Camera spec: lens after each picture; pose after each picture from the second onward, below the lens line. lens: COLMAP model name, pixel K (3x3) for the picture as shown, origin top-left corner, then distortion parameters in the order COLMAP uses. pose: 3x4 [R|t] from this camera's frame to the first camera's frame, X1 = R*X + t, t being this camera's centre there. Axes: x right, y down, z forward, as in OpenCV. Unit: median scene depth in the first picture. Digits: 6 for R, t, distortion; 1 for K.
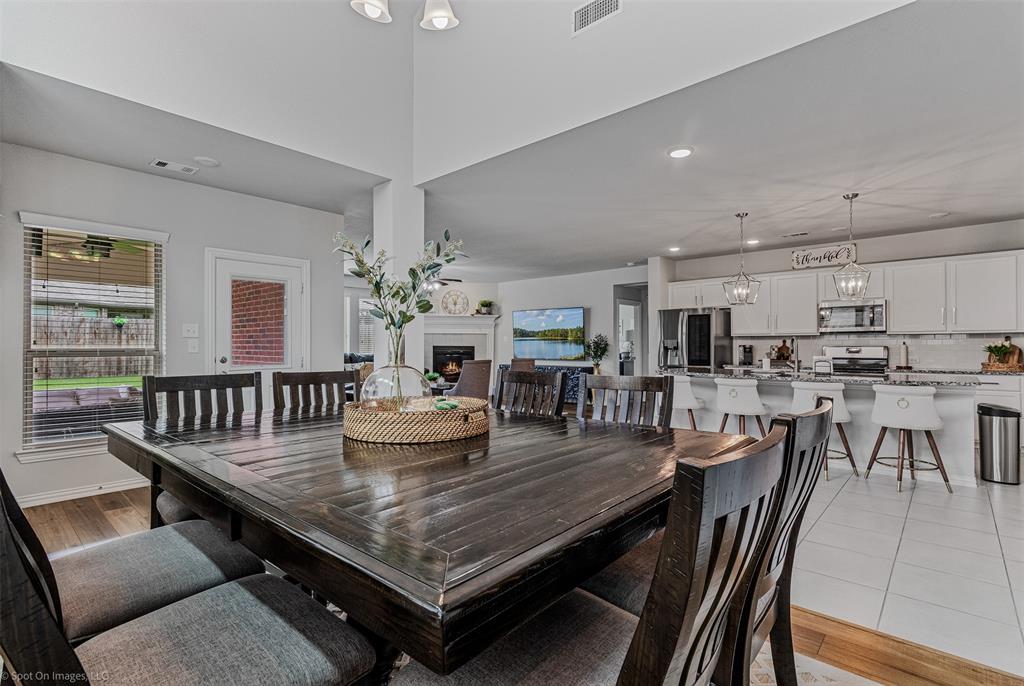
lens RADIAL K [[489.2, 0, 511.5], [0, 489.2, 344.3], [0, 0, 1]] dist [0.002034, 0.000711]
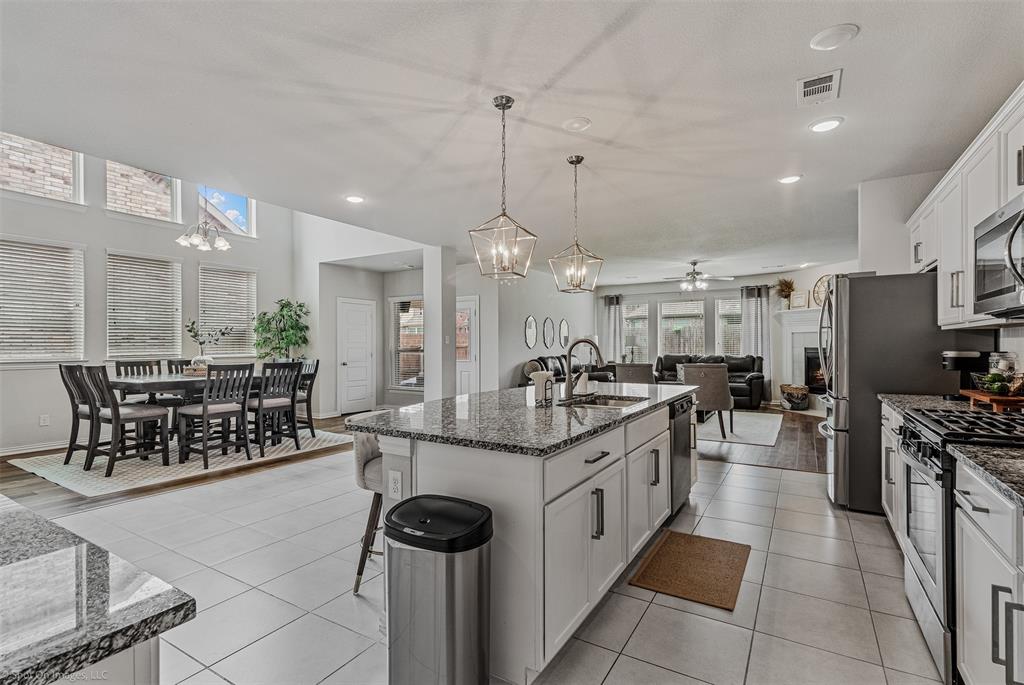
lens RADIAL K [[489.2, 0, 513.4], [0, 489.2, 346.6], [0, 0, 1]] dist [0.002034, 0.000711]
pose [[0.188869, -0.001626, -0.982001, 1.159271], [0.006621, 0.999978, -0.000382, -0.003336], [0.981980, -0.006430, 0.188876, 0.809588]]
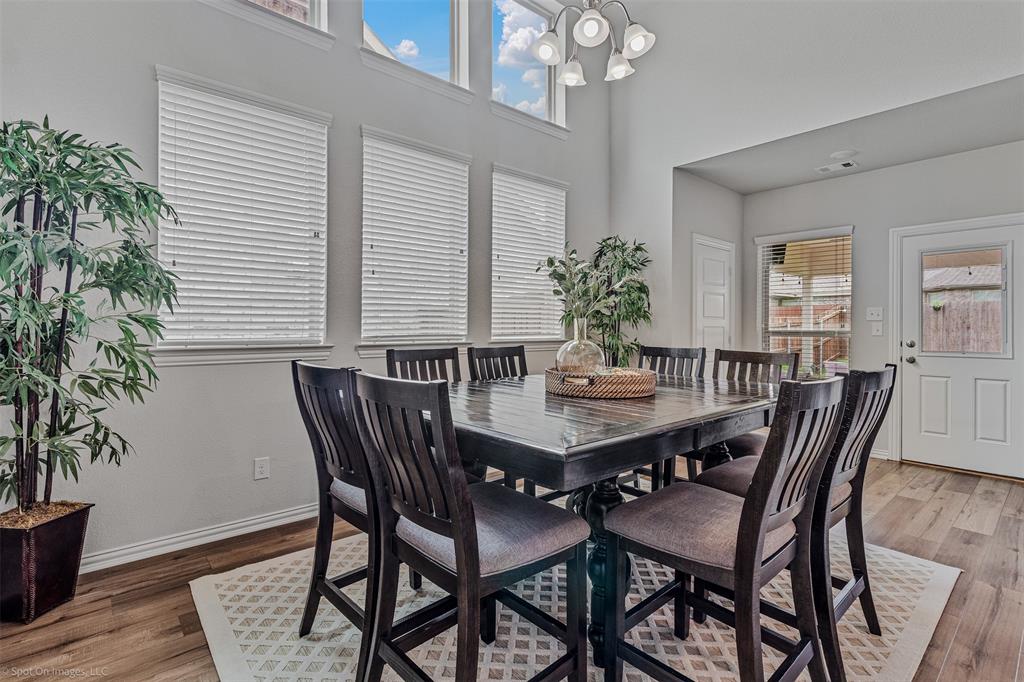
lens RADIAL K [[489.2, 0, 510.2], [0, 489.2, 332.8], [0, 0, 1]] dist [0.002034, 0.000711]
pose [[-0.119869, 0.006526, -0.992768, 0.449440], [0.001796, 0.999978, 0.006357, 0.003586], [0.992788, -0.001021, -0.119878, 0.361580]]
